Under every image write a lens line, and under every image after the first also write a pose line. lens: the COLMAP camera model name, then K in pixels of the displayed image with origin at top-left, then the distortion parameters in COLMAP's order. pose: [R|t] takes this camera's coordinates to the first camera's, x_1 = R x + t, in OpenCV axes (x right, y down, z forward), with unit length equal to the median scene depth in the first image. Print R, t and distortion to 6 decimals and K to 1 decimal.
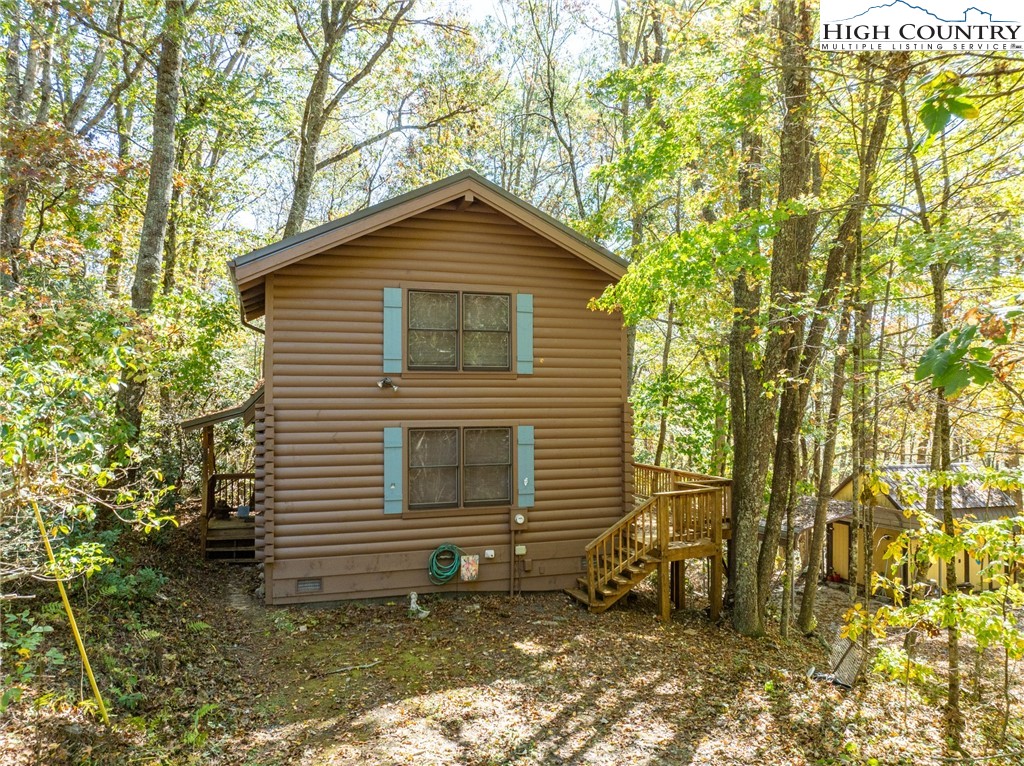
lens RADIAL K [[721.3, 0, 512.0], [0, 721.3, 383.0], [0, 0, 1]] dist [-0.034638, -0.005872]
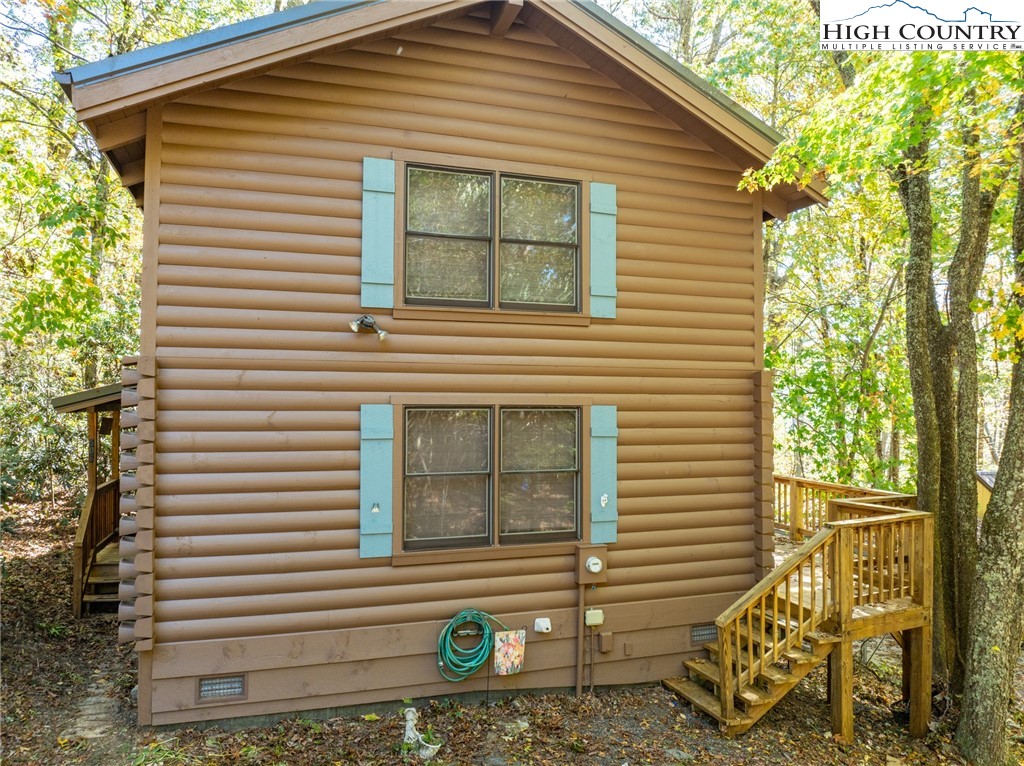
lens RADIAL K [[721.3, 0, 512.0], [0, 721.3, 383.0], [0, 0, 1]] dist [-0.034638, -0.005872]
pose [[0.999954, 0.008366, -0.004725, -0.056319], [-0.008371, 0.999964, -0.001197, 0.044501], [0.004715, 0.001237, 0.999988, 0.431615]]
